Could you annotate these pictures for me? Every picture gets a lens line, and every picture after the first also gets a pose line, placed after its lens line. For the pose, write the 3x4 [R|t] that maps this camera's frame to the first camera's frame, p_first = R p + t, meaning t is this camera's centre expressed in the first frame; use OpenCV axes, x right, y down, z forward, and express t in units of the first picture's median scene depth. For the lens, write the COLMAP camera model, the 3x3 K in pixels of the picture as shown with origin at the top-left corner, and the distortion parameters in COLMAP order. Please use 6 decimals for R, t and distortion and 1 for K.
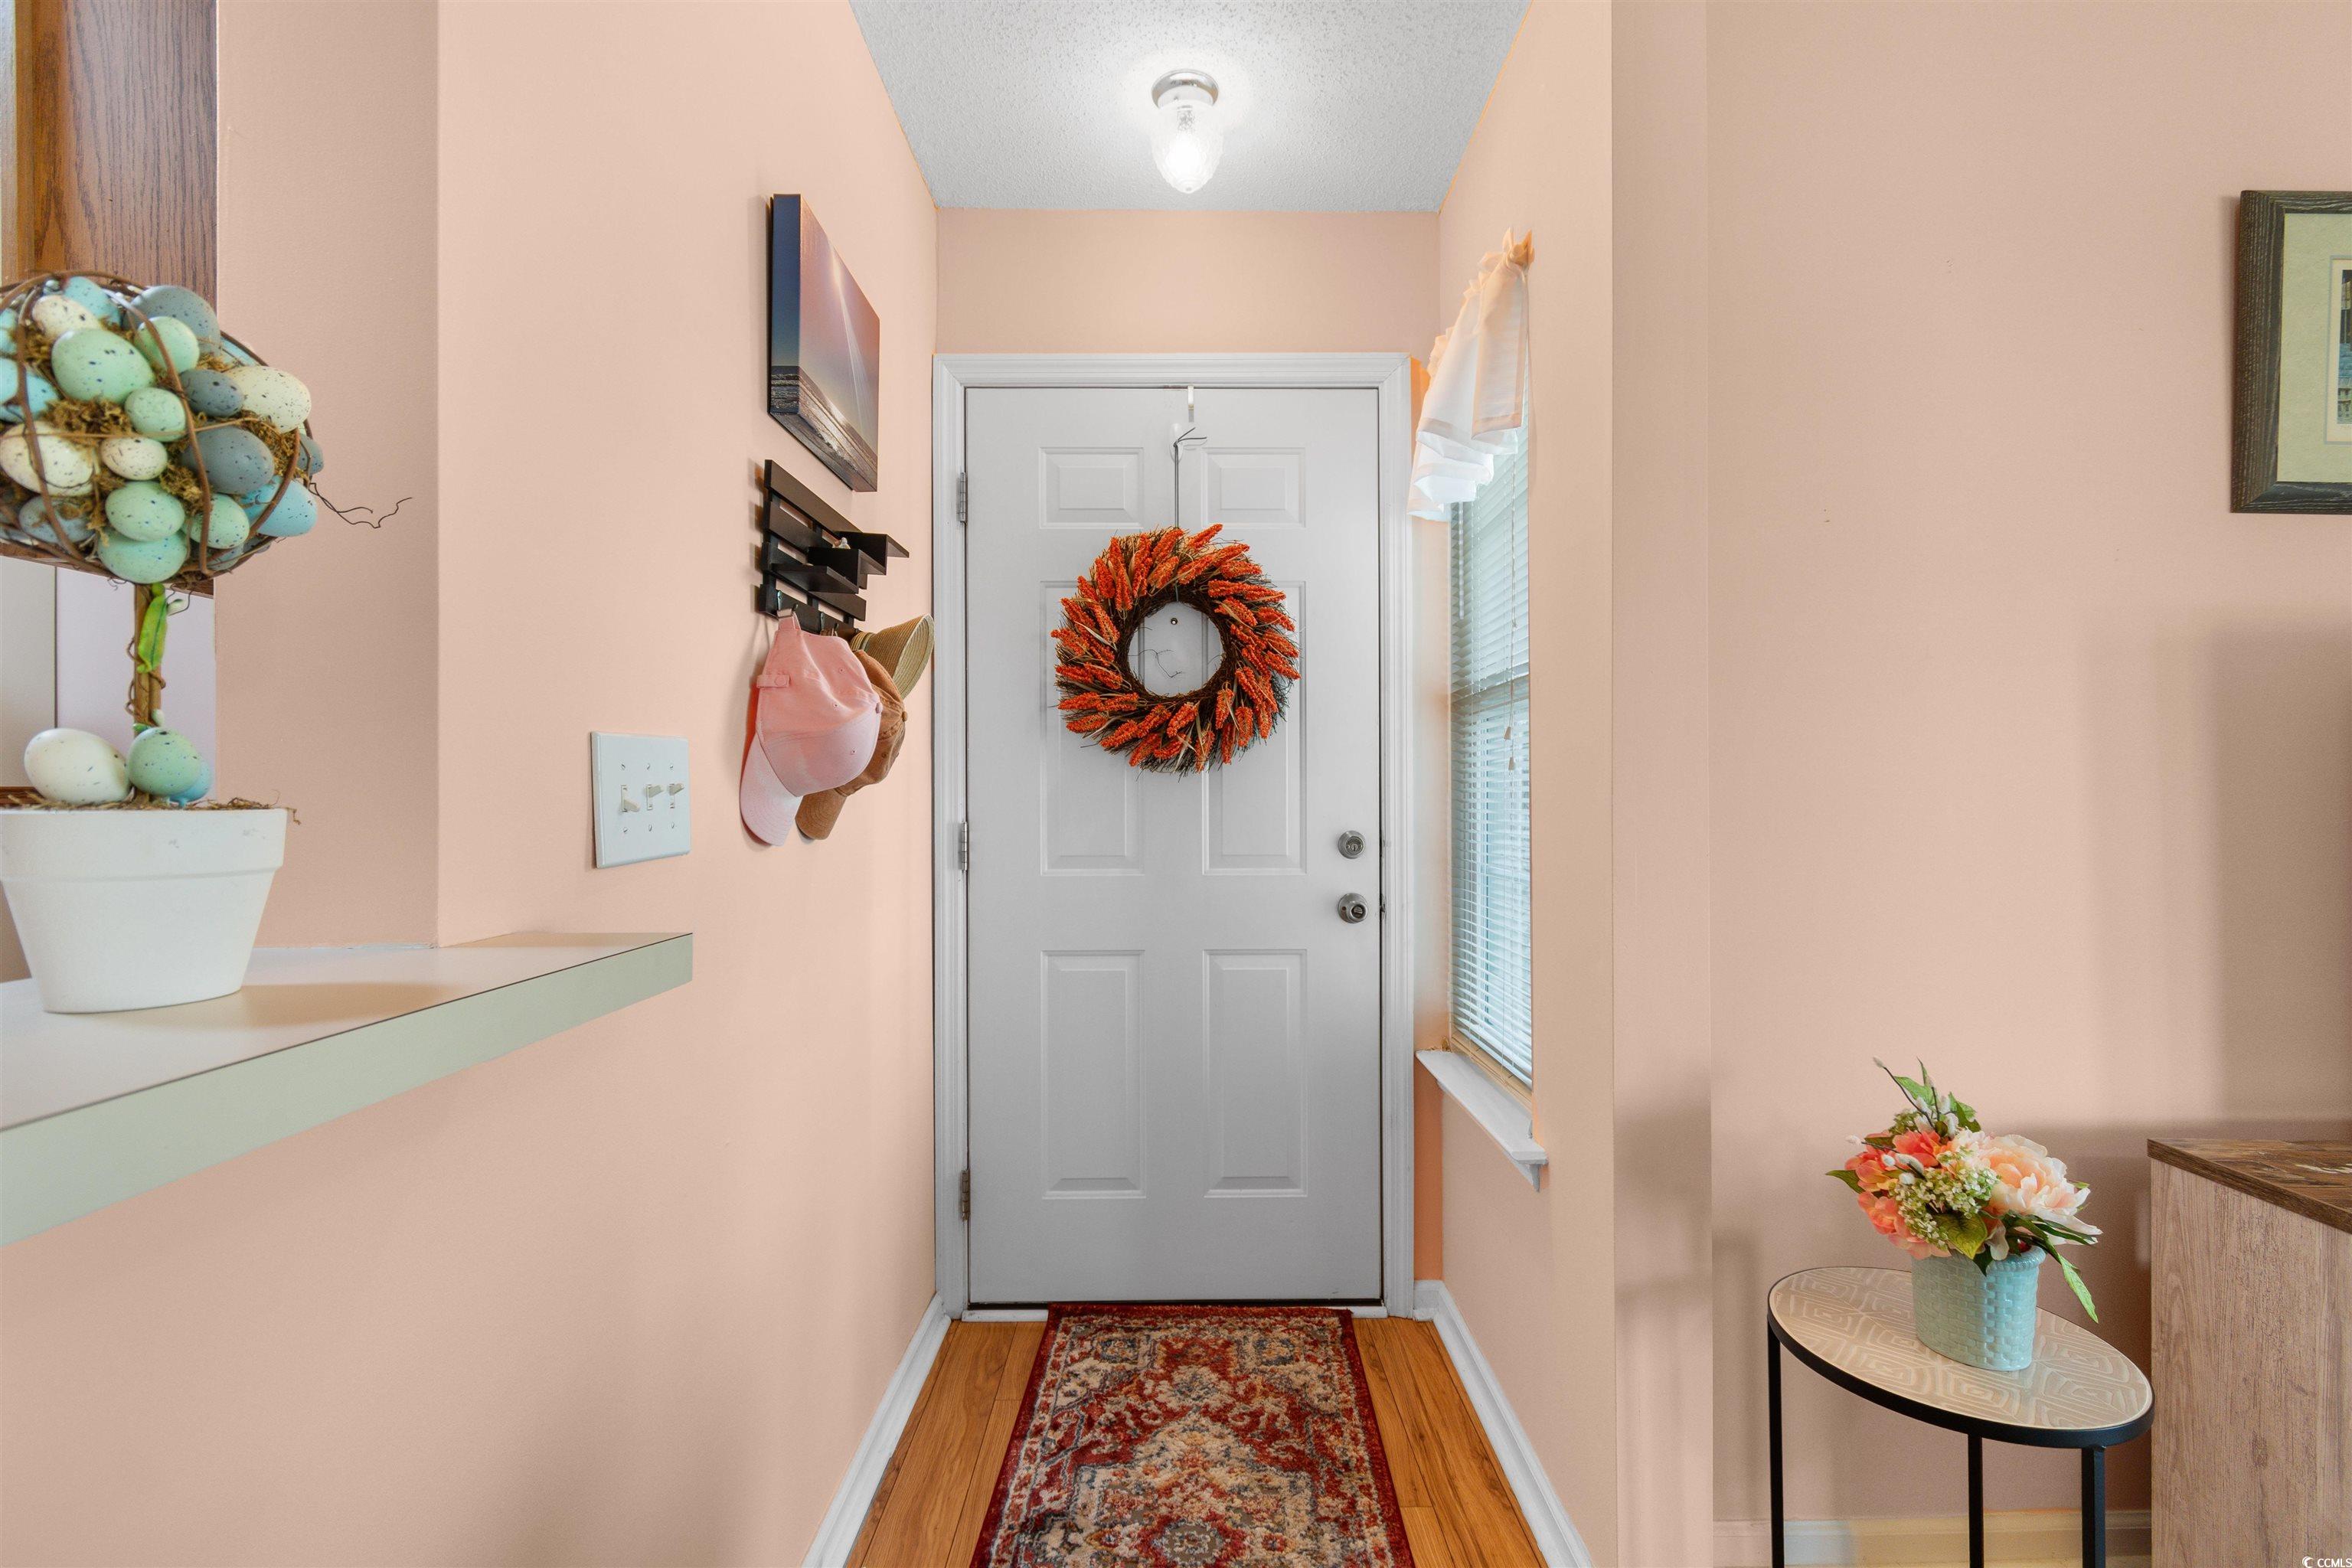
lens RADIAL K [[1043.3, 0, 1195.5], [0, 1043.3, 786.4], [0, 0, 1]] dist [0.008614, -0.001743]
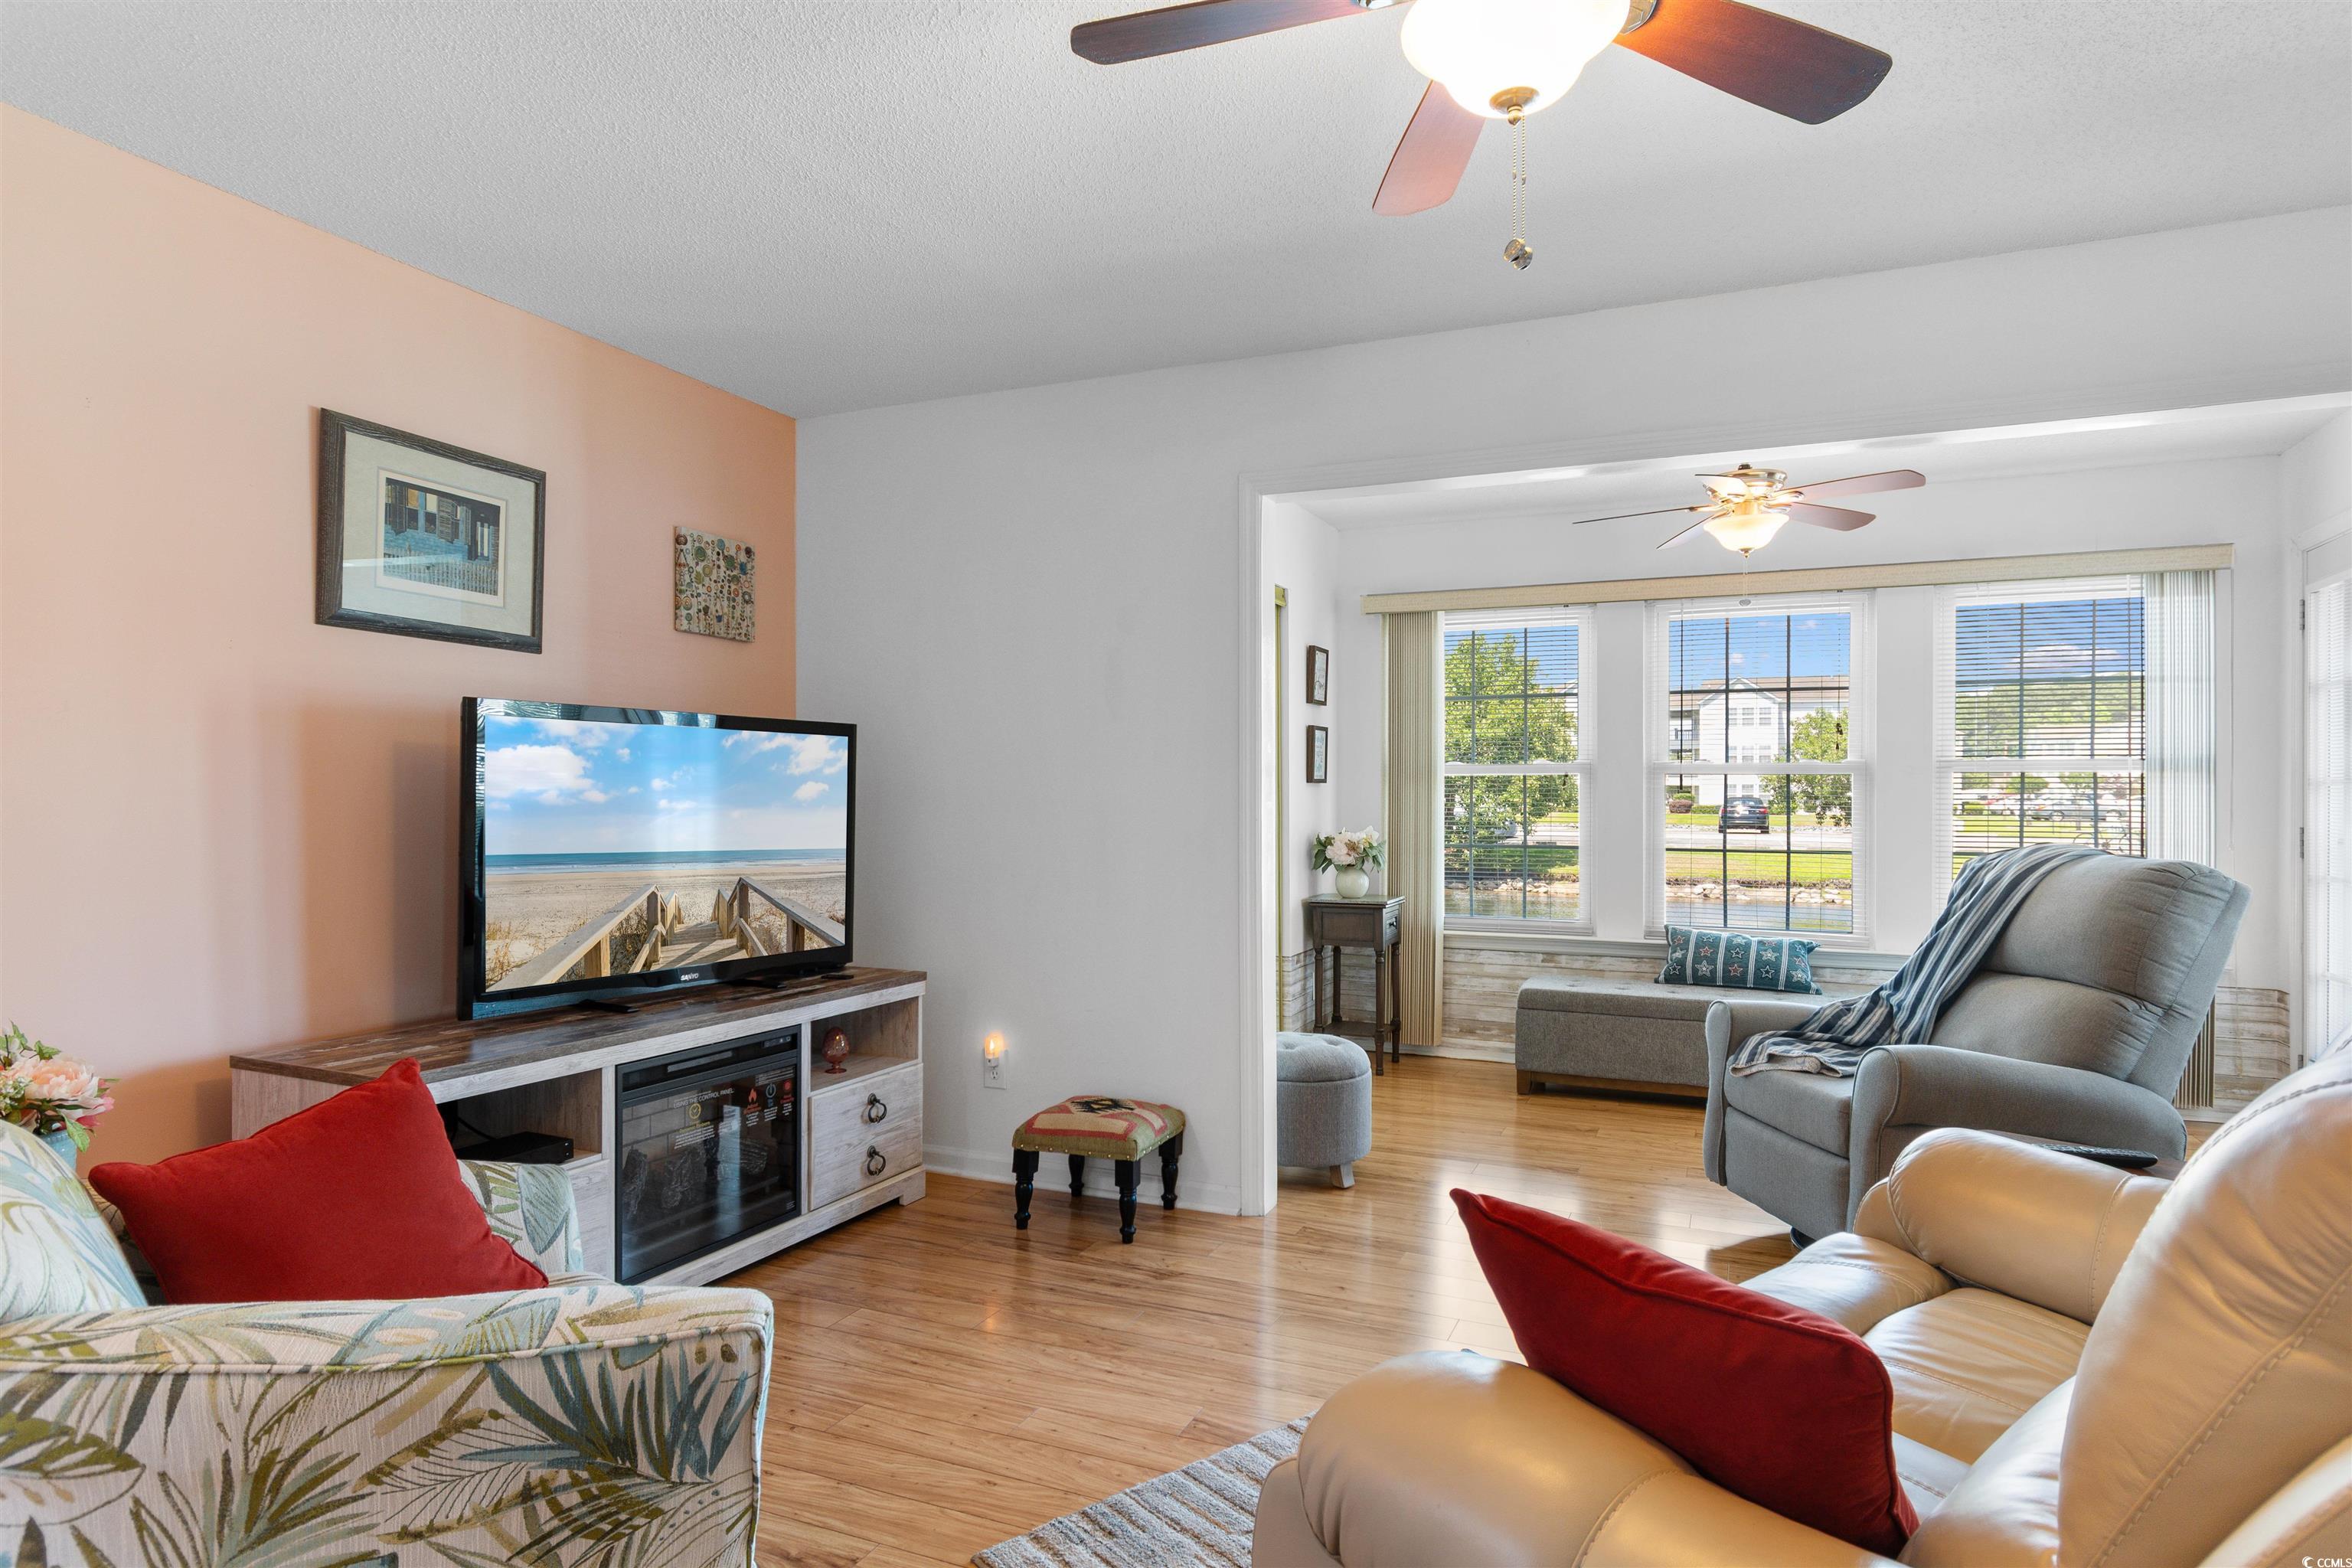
lens RADIAL K [[1280.7, 0, 1176.1], [0, 1280.7, 805.1], [0, 0, 1]] dist [0.017660, -0.001560]
pose [[0.408528, -0.005067, 0.912732, -0.185699], [-0.005834, 0.999950, 0.008162, -0.031828], [-0.912727, -0.008659, 0.408478, -0.911582]]
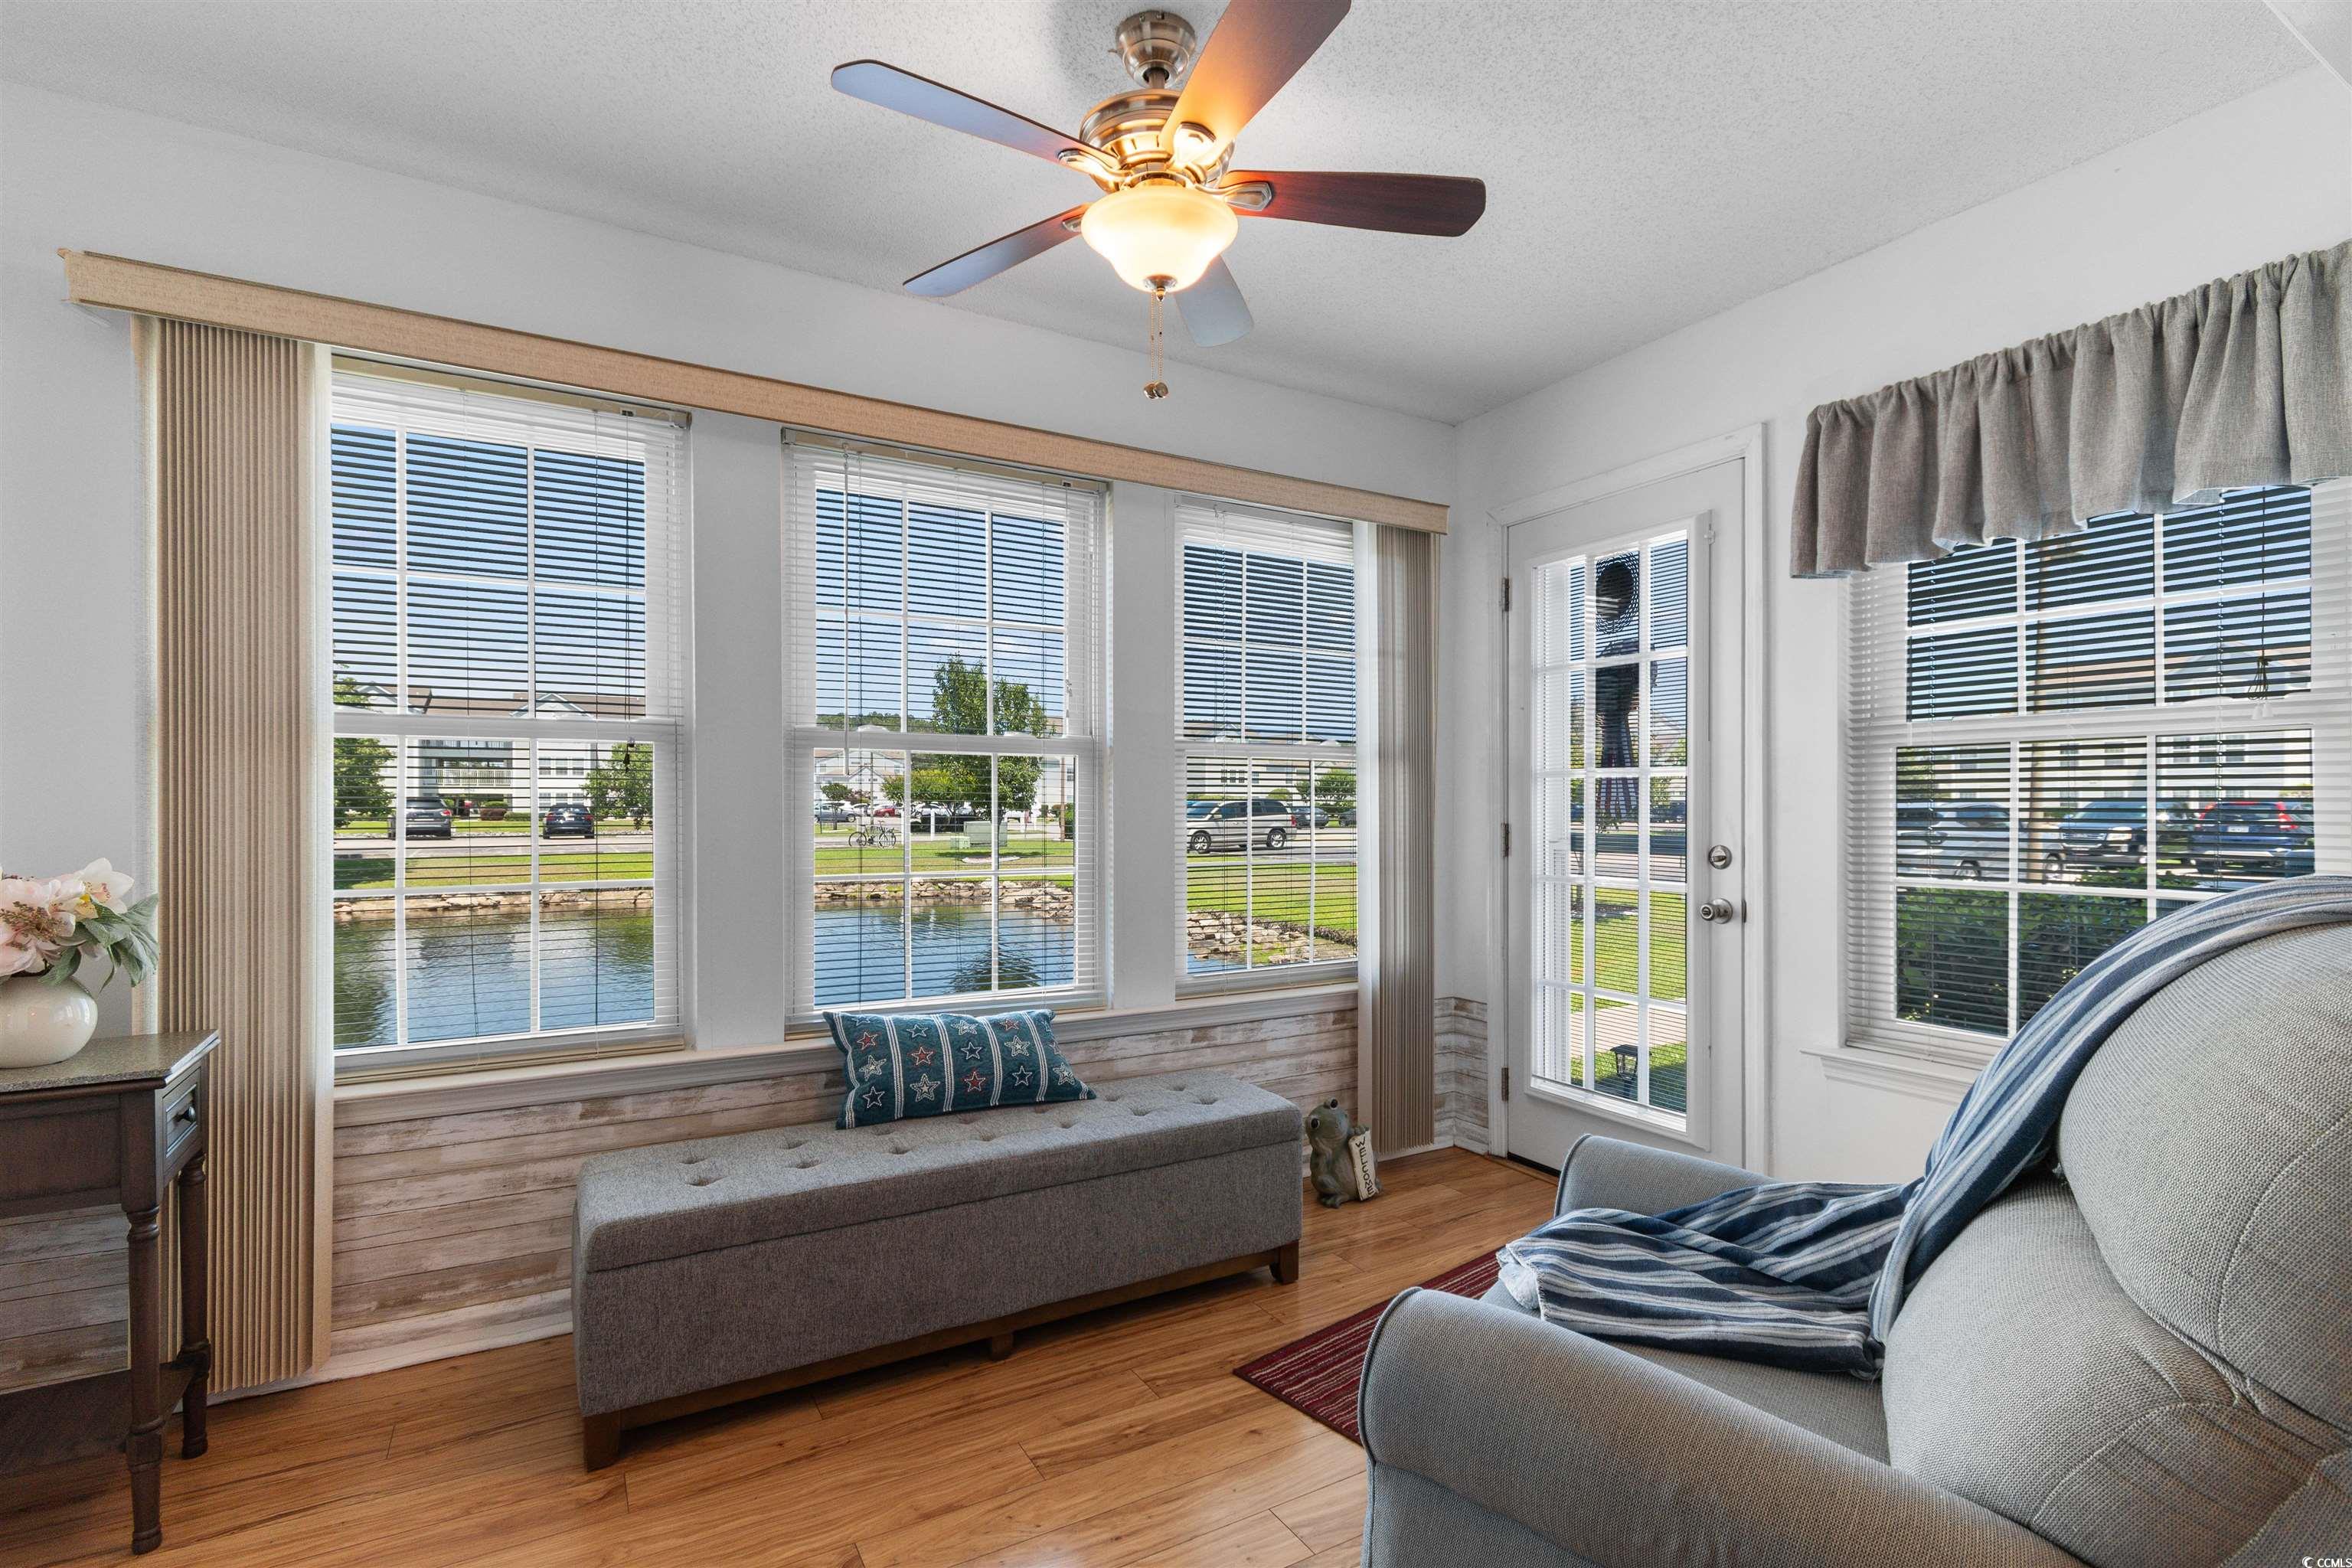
lens RADIAL K [[1095.8, 0, 1200.4], [0, 1095.8, 806.2], [0, 0, 1]] dist [-0.004182, -0.002073]
pose [[-0.507864, -0.000250, 0.861437, 1.964488], [-0.002995, 0.999994, -0.001476, -0.000061], [-0.861432, -0.003330, -0.507862, -0.292995]]
